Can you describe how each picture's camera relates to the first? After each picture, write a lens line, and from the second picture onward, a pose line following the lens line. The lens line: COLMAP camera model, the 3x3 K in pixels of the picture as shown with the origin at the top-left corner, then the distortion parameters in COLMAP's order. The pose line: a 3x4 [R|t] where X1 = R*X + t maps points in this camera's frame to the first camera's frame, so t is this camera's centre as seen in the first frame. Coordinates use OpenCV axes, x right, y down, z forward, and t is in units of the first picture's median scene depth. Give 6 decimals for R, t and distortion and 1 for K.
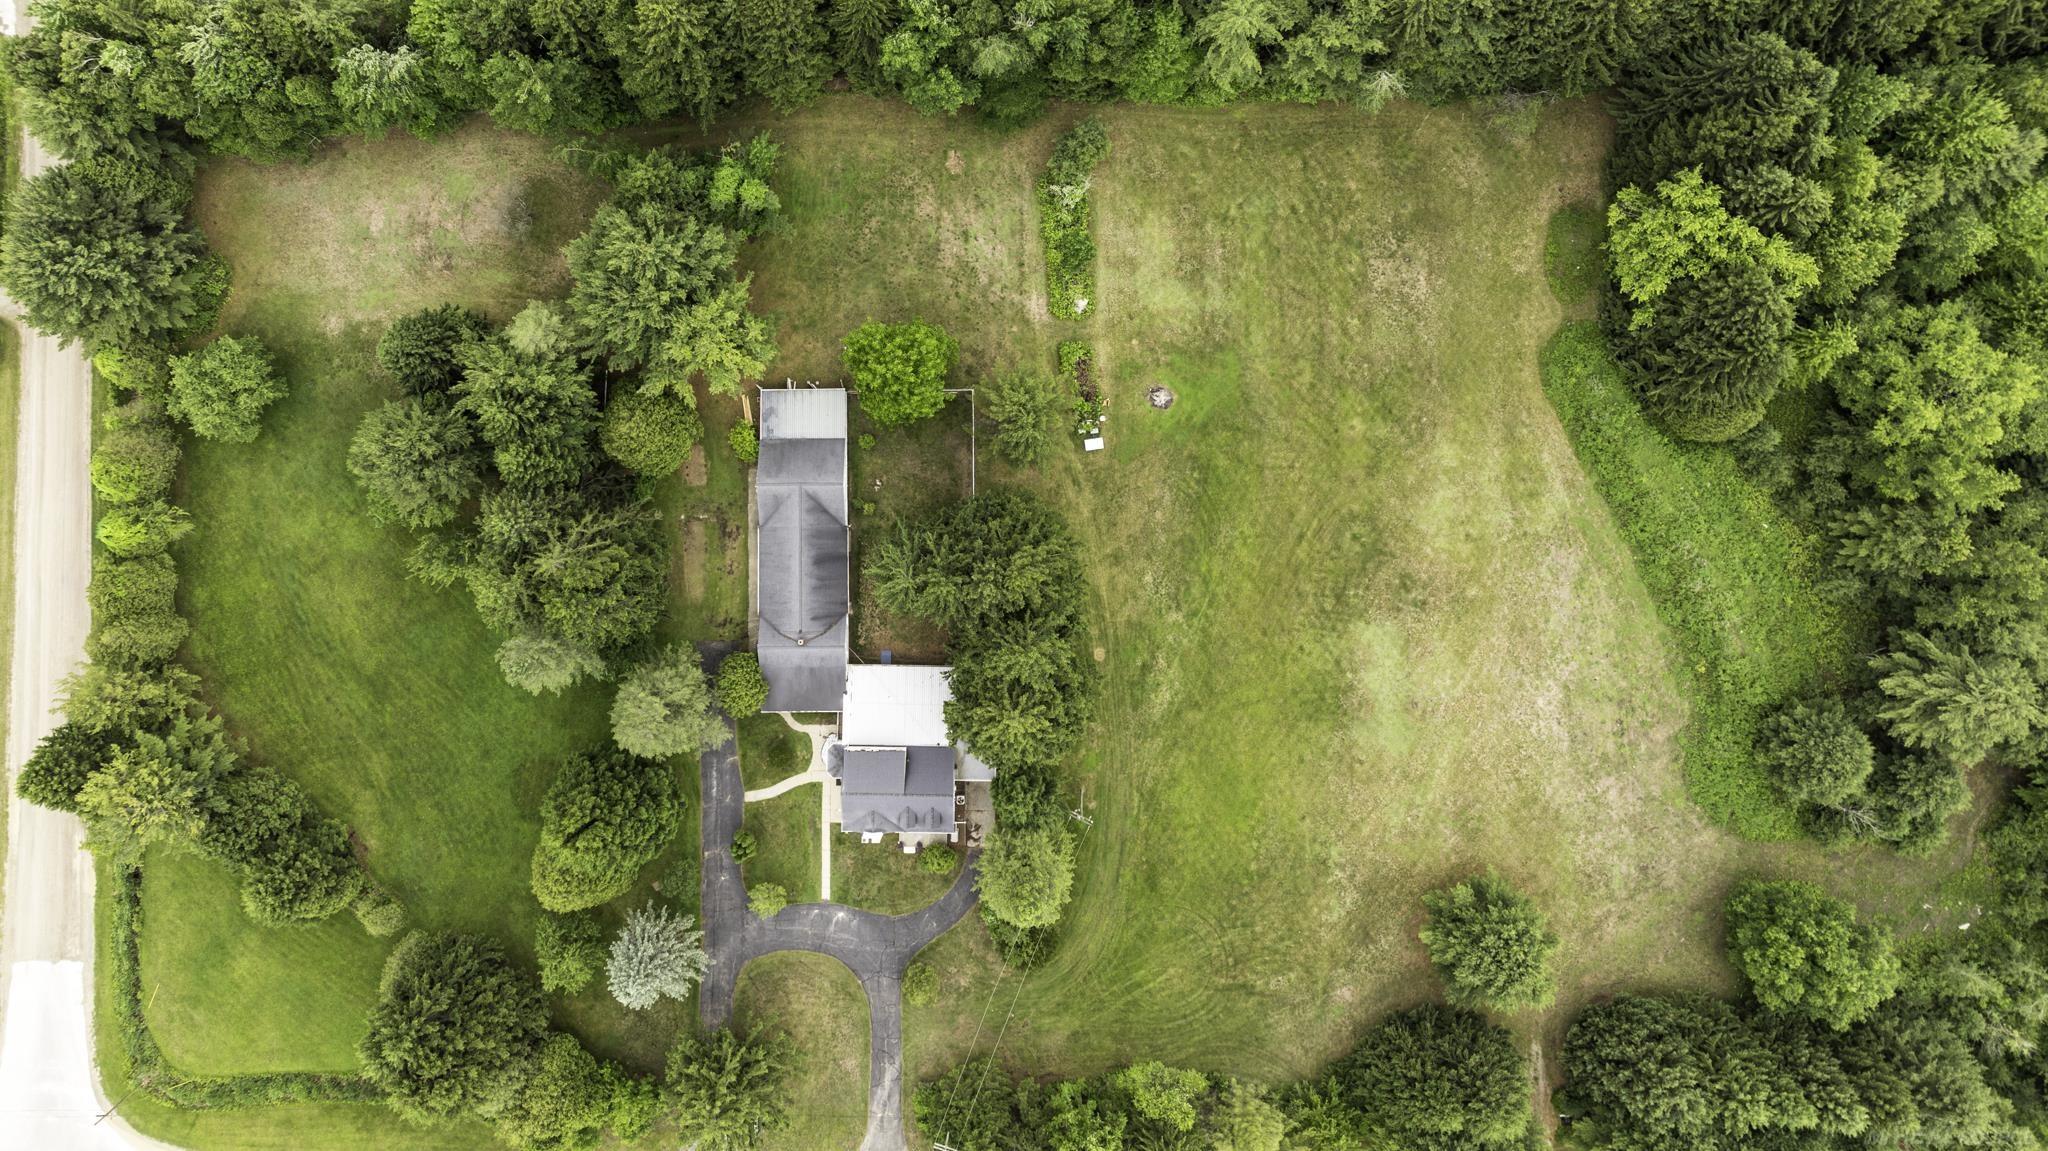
lens RADIAL K [[1416.3, 0, 1023.5], [0, 1416.3, 574.5], [0, 0, 1]] dist [-0.009958, 0.005495]
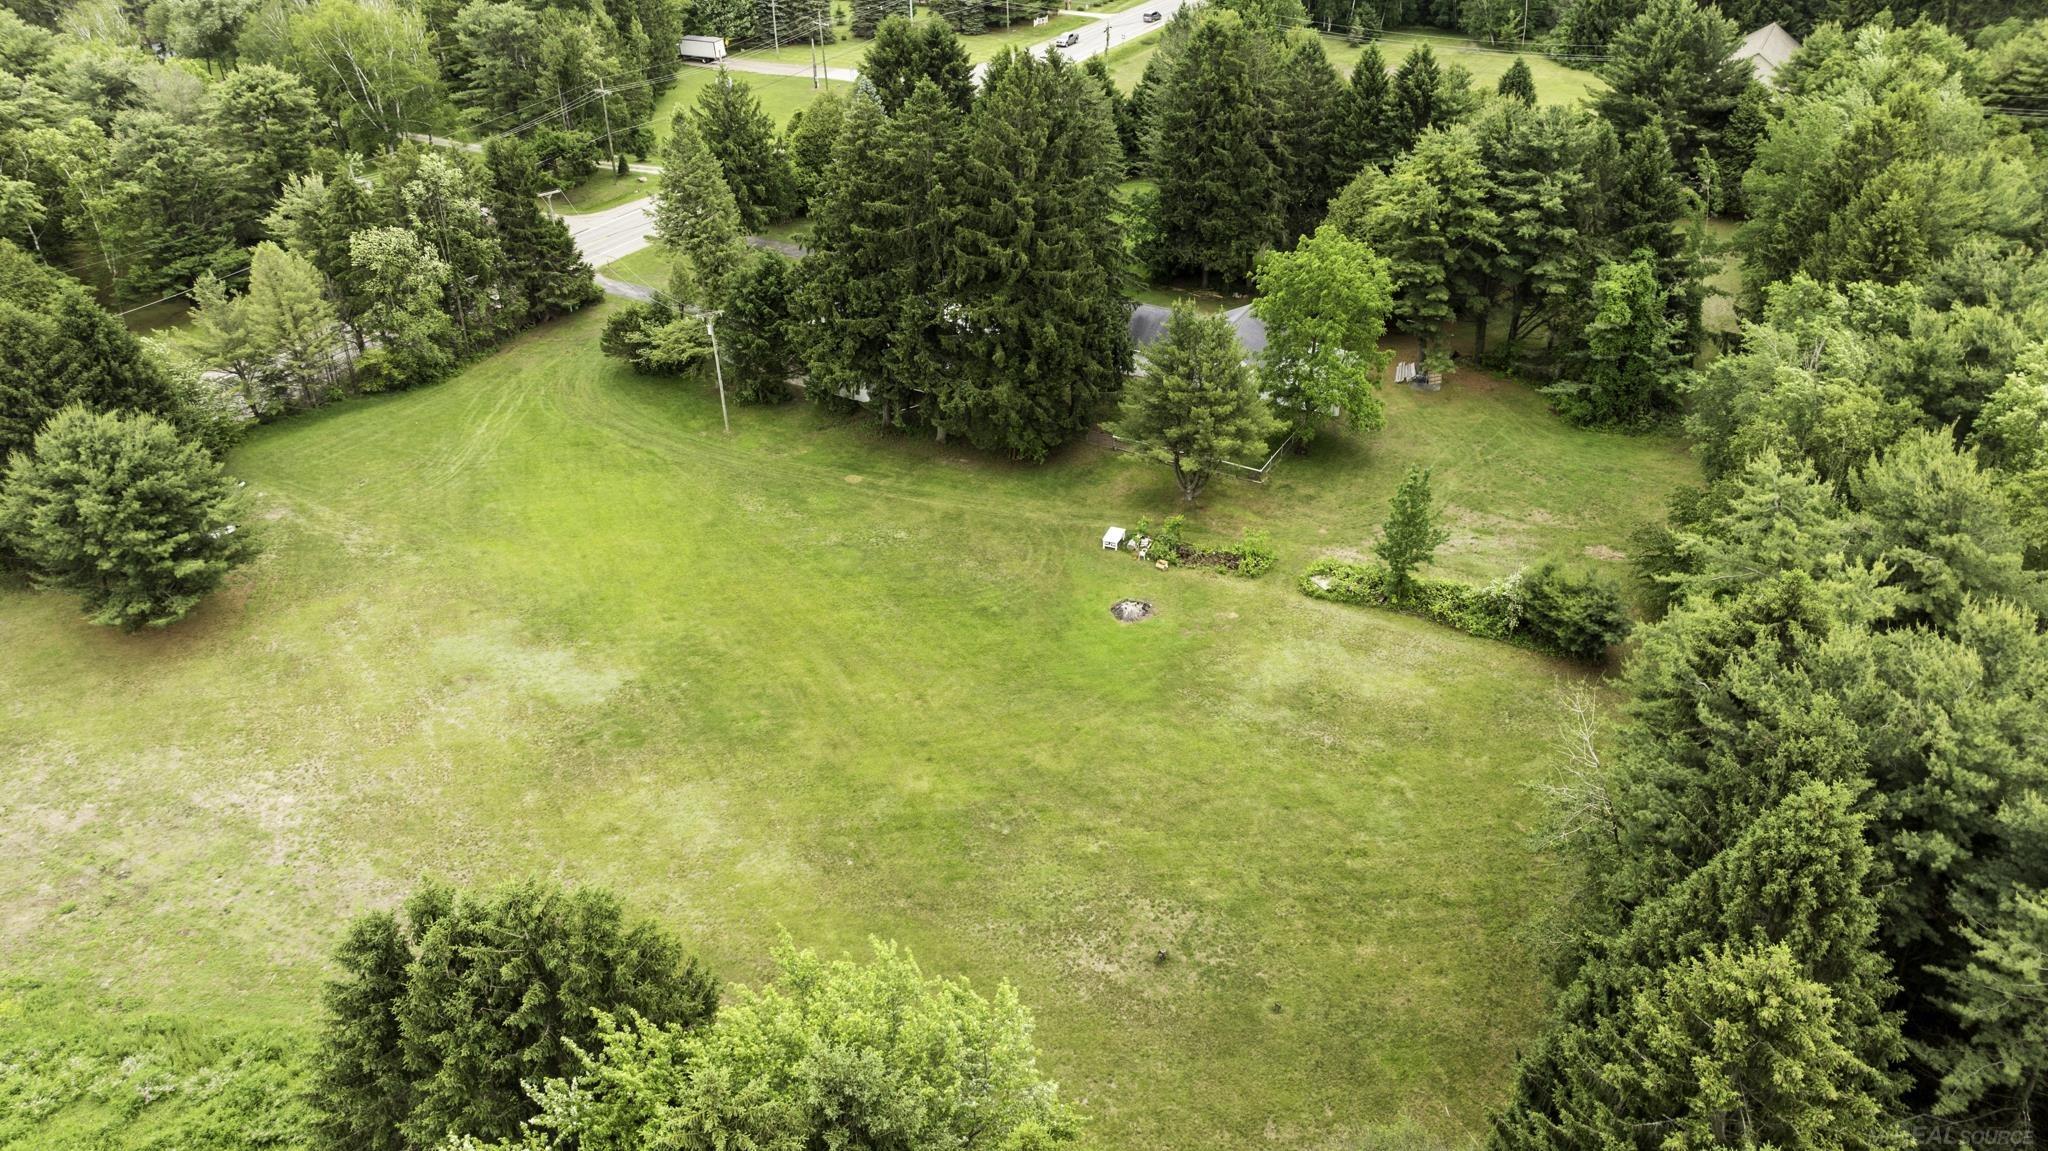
lens RADIAL K [[1416.3, 0, 1024.6], [0, 1416.3, 586.6], [0, 0, 1]] dist [-0.009958, 0.005495]
pose [[-0.503163, 0.476604, -0.720885, 0.559199], [-0.861519, -0.211082, 0.461768, -0.367029], [0.067915, 0.853401, 0.516812, 0.667427]]
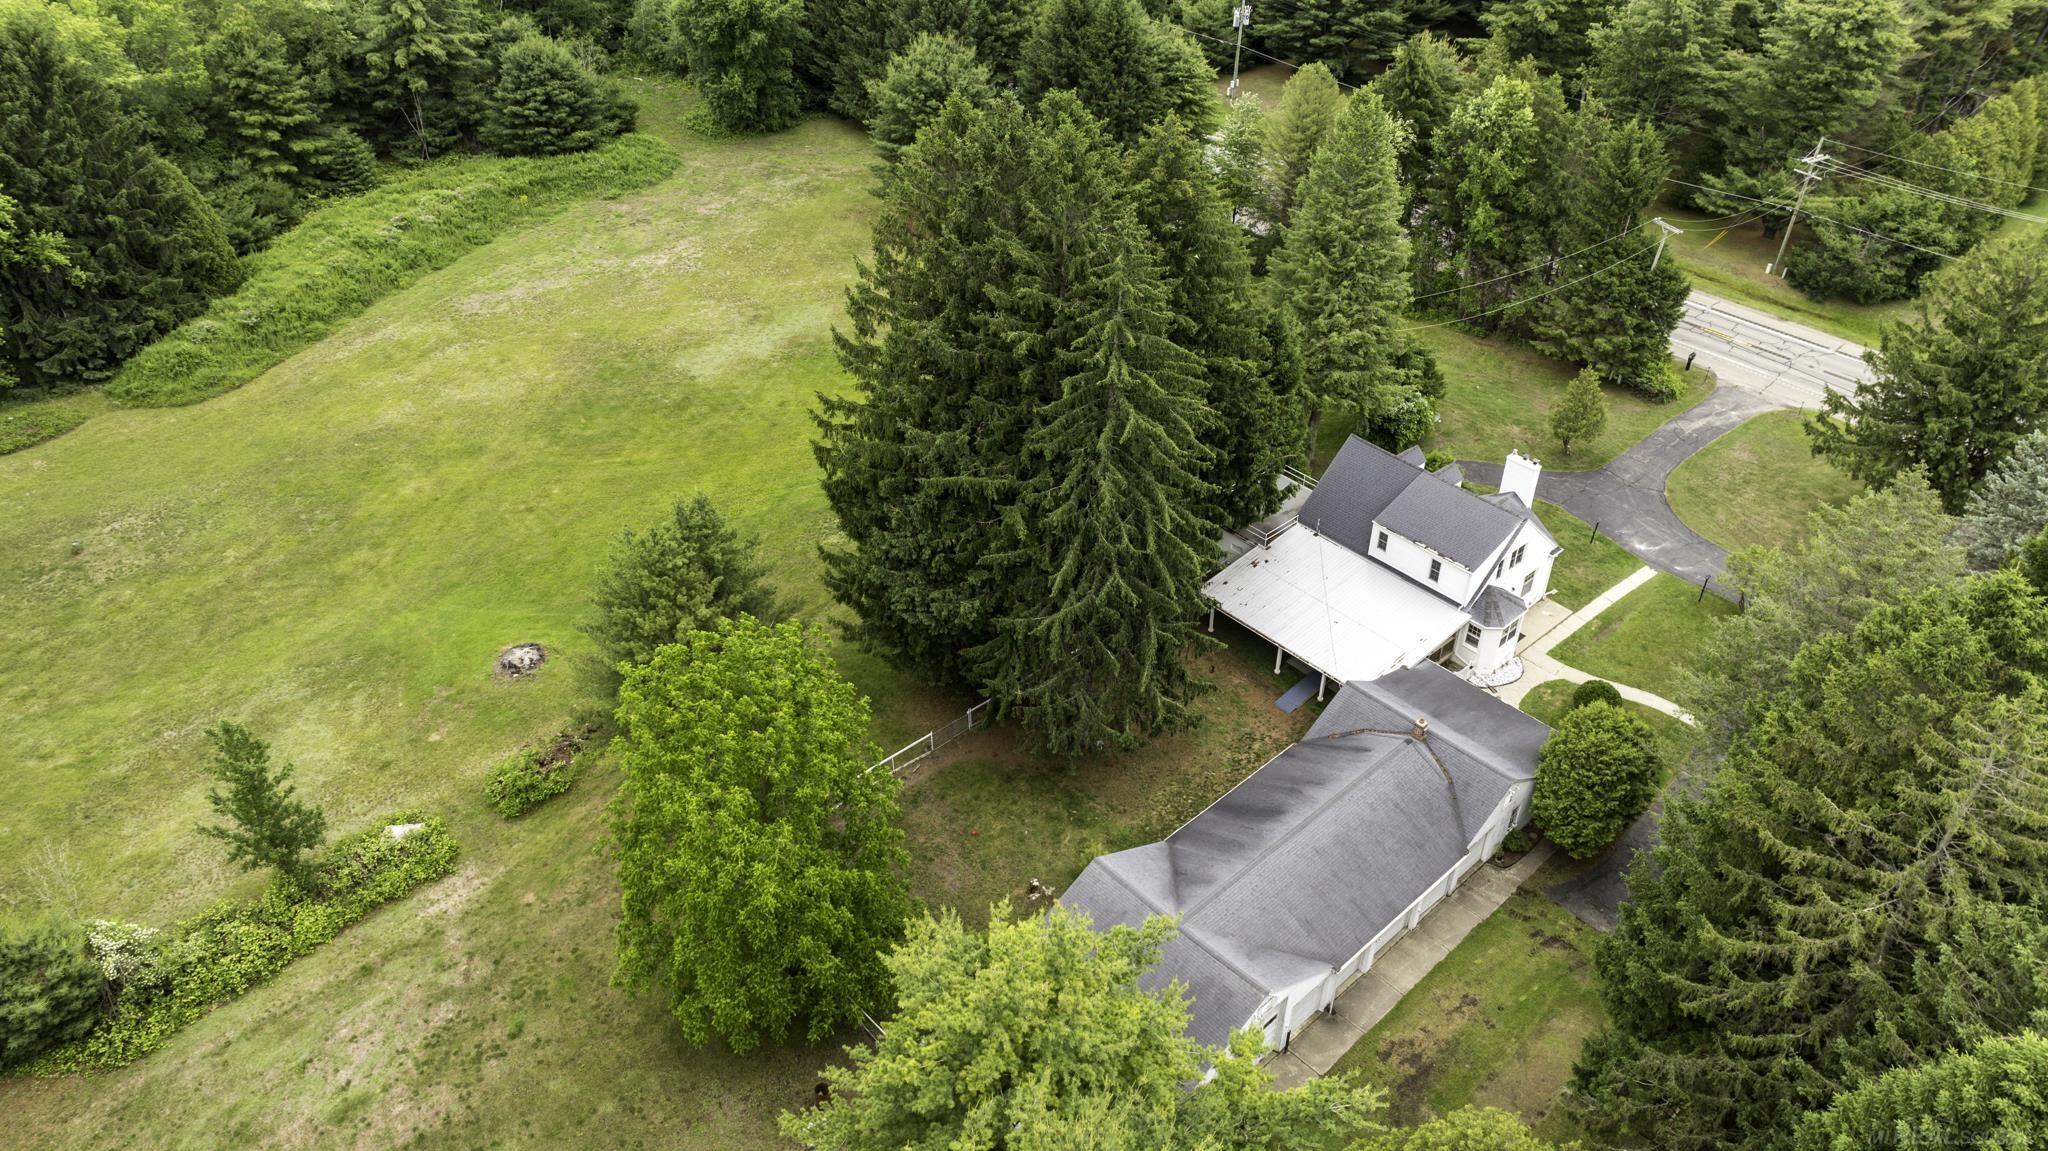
lens RADIAL K [[1416.3, 0, 1020.1], [0, 1416.3, 574.9], [0, 0, 1]] dist [-0.009958, 0.005495]
pose [[-0.675454, -0.431981, 0.597624, -0.308221], [0.735722, -0.340116, 0.585691, -0.277991], [-0.049746, 0.835292, 0.547551, 0.690696]]
